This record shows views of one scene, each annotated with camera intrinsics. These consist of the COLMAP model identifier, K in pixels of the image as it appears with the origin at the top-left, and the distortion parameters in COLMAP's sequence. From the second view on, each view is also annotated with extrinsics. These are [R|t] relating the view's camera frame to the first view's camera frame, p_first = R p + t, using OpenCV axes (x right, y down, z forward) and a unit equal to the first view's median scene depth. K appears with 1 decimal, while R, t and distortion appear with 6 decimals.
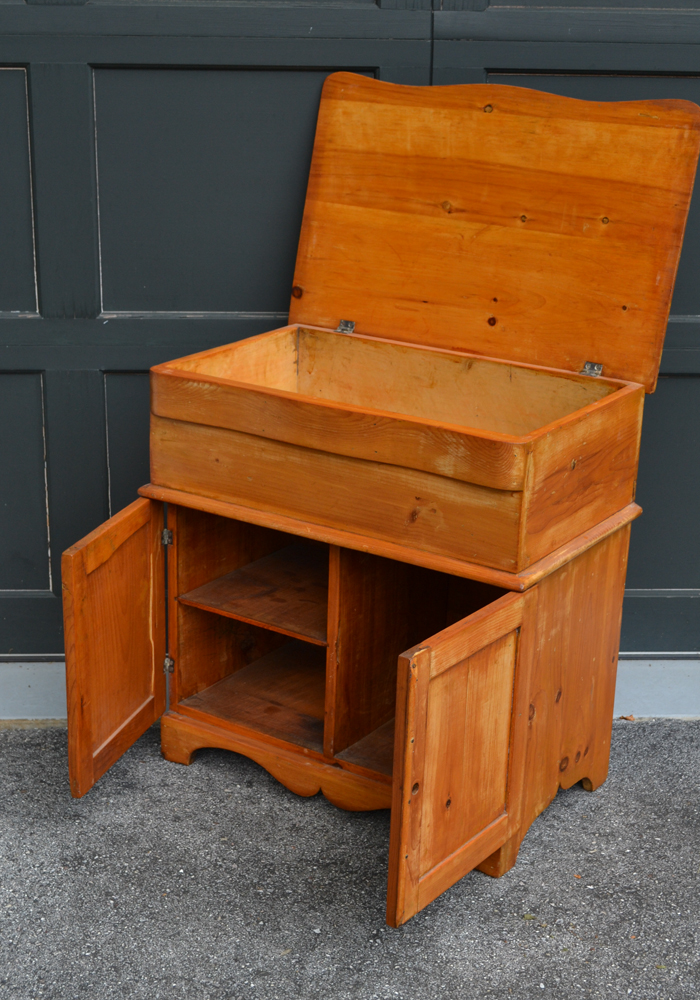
lens RADIAL K [[1708.5, 0, 350.0], [0, 1708.5, 500.0], [0, 0, 1]] dist [-0.000389, -0.038557]
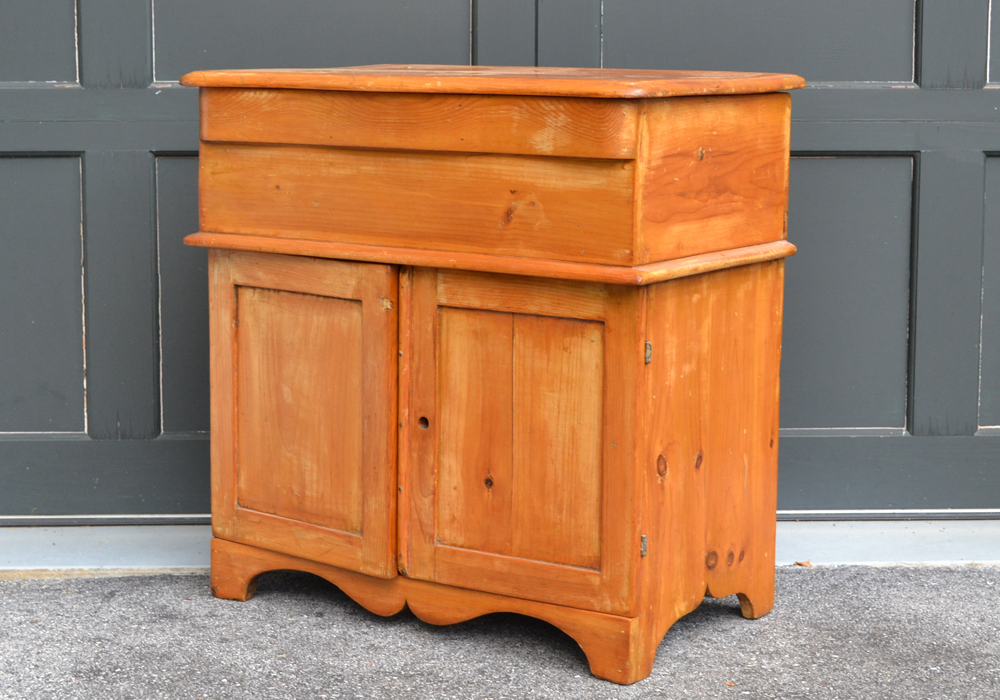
lens RADIAL K [[2119.5, 0, 499.6], [0, 2119.5, 207.1], [0, 0, 1]] dist [-0.061664, 0.256861]
pose [[0.999800, -0.016806, -0.010886, 0.041389], [0.013739, 0.971261, -0.237621, 0.233932], [0.014567, 0.237424, 0.971297, 0.005377]]
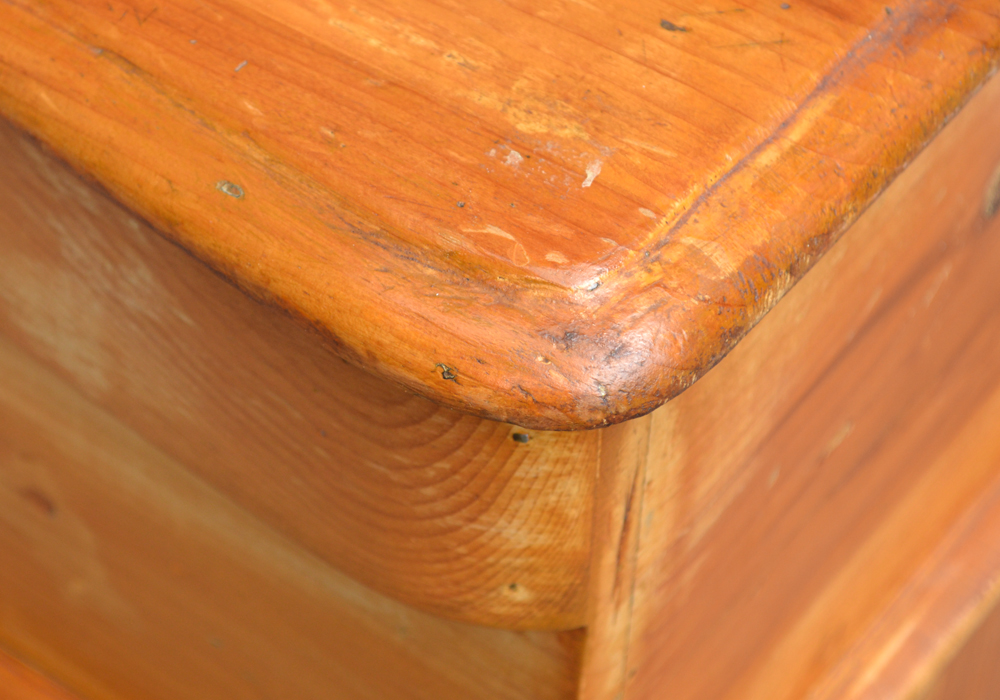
lens RADIAL K [[2847.5, 0, 500.0], [0, 2847.5, 350.0], [0, 0, 1]] dist [-0.000422, -0.191867]
pose [[0.998846, 0.036119, -0.031670, 0.090711], [-0.019251, 0.905000, 0.424977, -0.106837], [0.044011, -0.423876, 0.904650, 0.726108]]
